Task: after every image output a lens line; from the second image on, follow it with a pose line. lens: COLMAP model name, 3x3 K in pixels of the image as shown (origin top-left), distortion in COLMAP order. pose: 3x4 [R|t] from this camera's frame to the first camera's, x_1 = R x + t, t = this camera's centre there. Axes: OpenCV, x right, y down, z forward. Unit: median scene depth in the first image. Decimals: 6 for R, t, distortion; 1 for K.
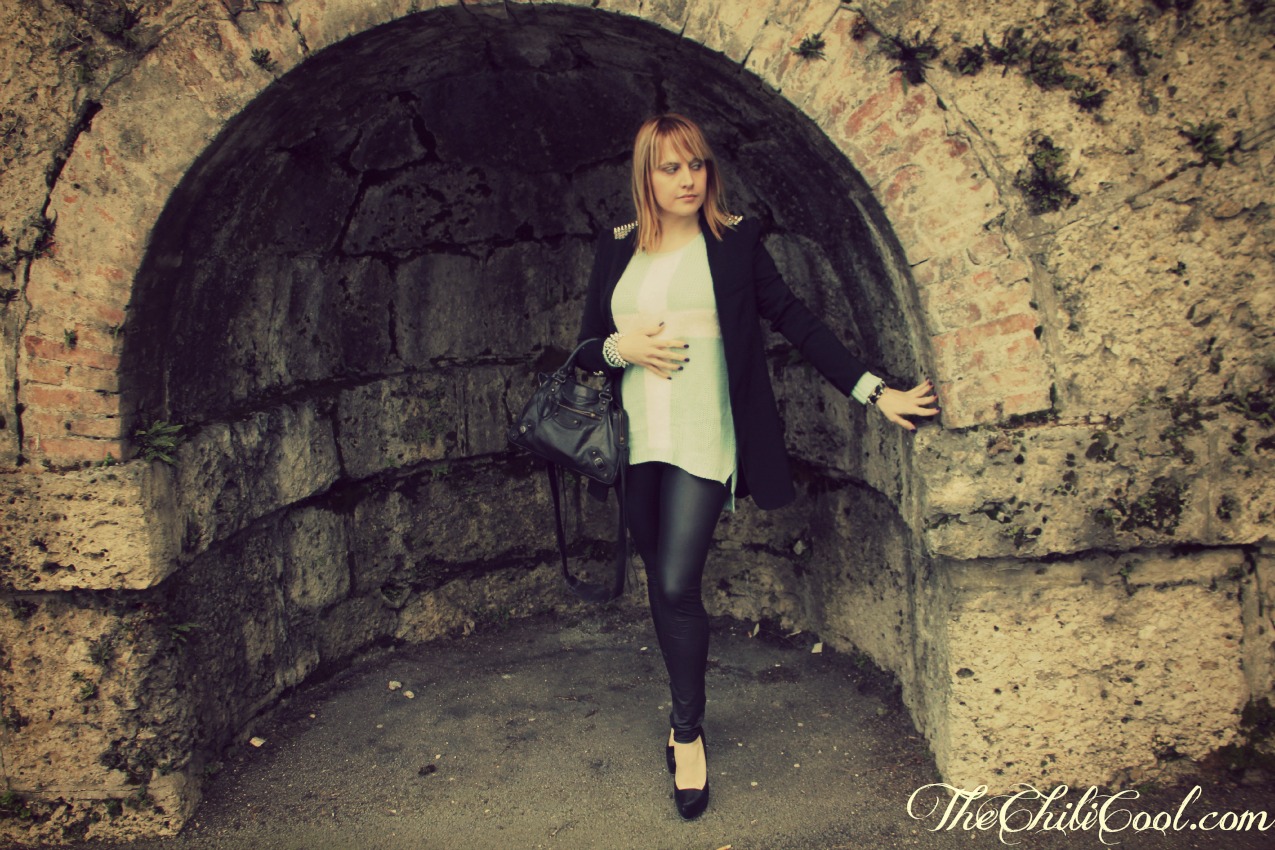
lens RADIAL K [[1185.3, 0, 642.5], [0, 1185.3, 428.9], [0, 0, 1]] dist [-0.121655, 0.000000]
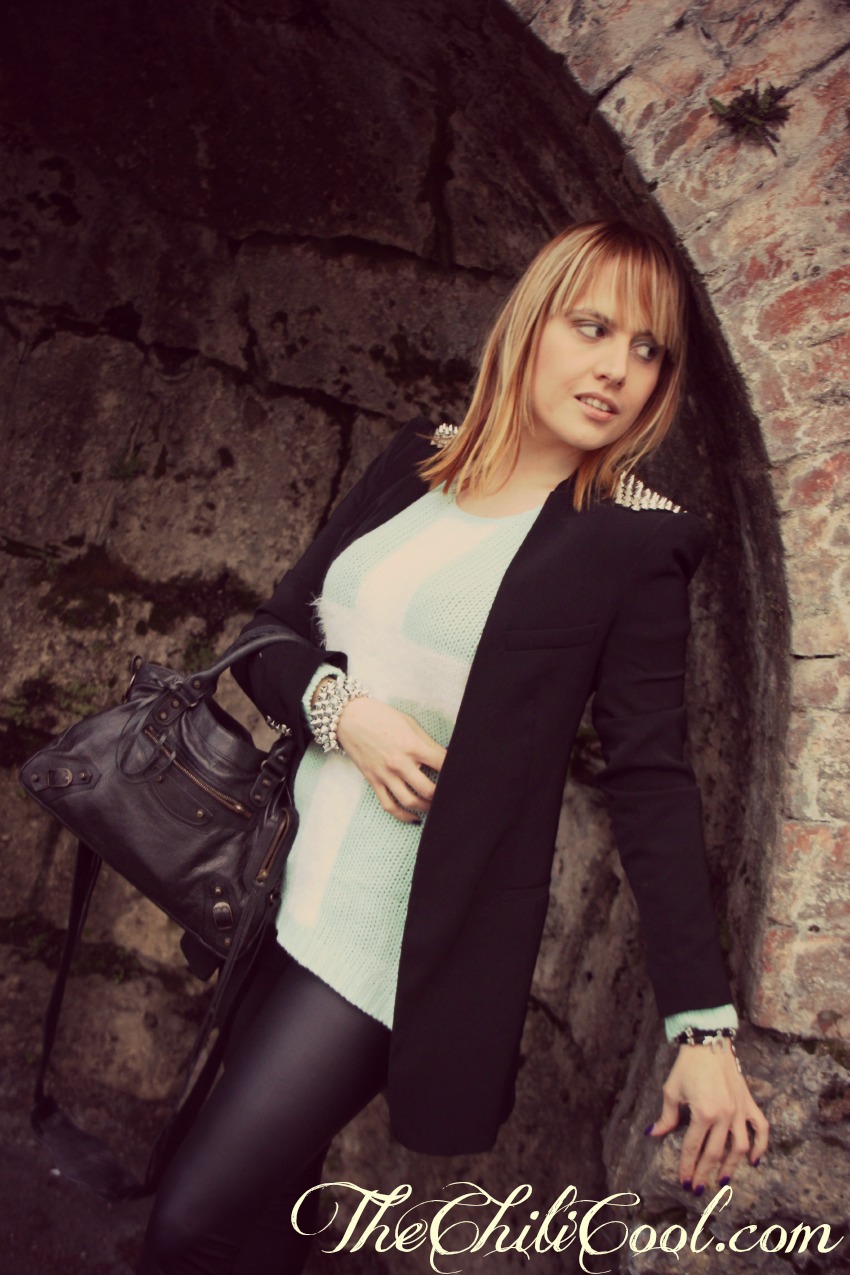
lens RADIAL K [[1853.0, 0, 406.0], [0, 1853.0, 655.0], [0, 0, 1]] dist [0.099514, 0.000000]
pose [[0.938131, 0.345637, 0.021092, 0.065395], [-0.344465, 0.937709, -0.045230, -0.049310], [-0.035411, 0.035166, 0.998754, 0.260358]]
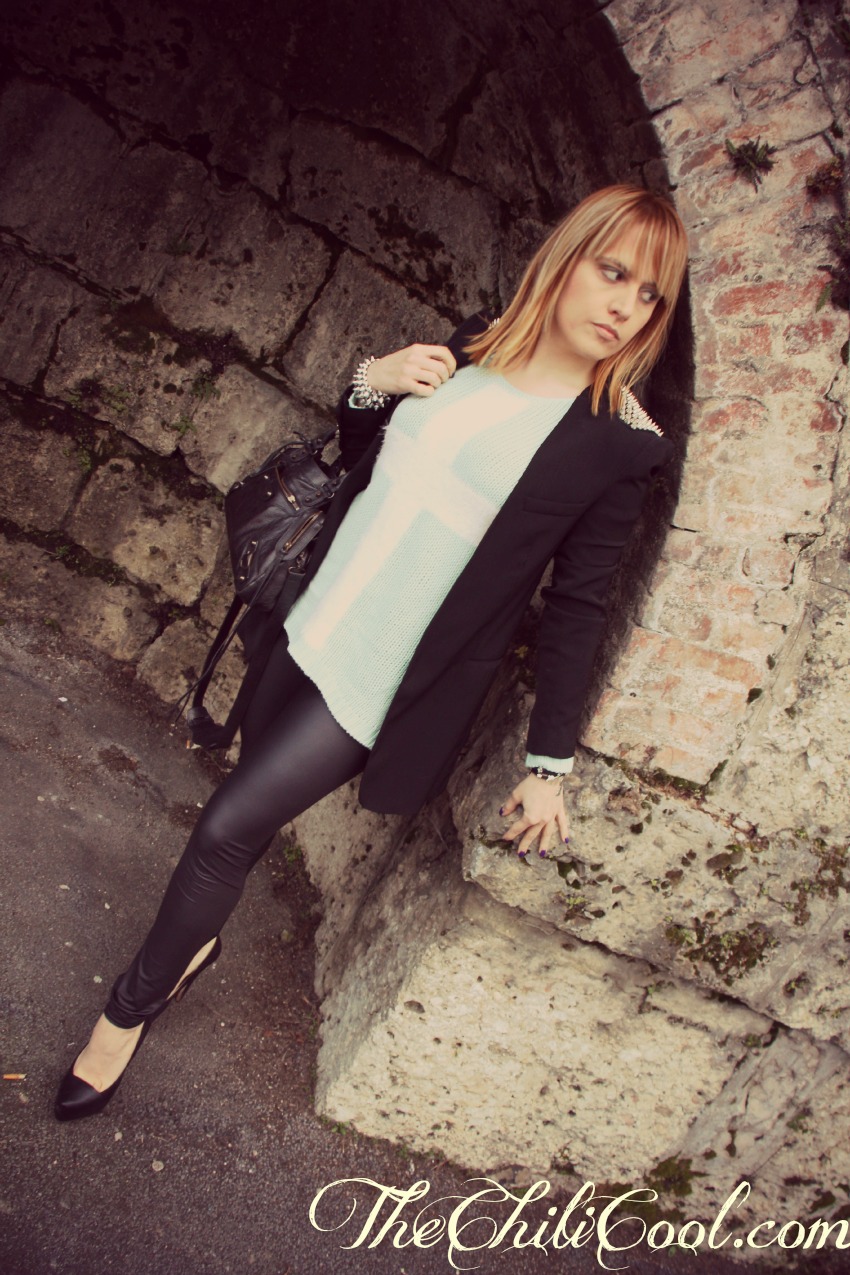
lens RADIAL K [[1096.0, 0, 447.6], [0, 1096.0, 699.3], [0, 0, 1]] dist [-0.168879, 0.101317]
pose [[0.818662, 0.472957, 0.325737, -0.030981], [-0.532111, 0.838054, 0.120512, -0.054029], [-0.215988, -0.271987, 0.937748, 0.365602]]
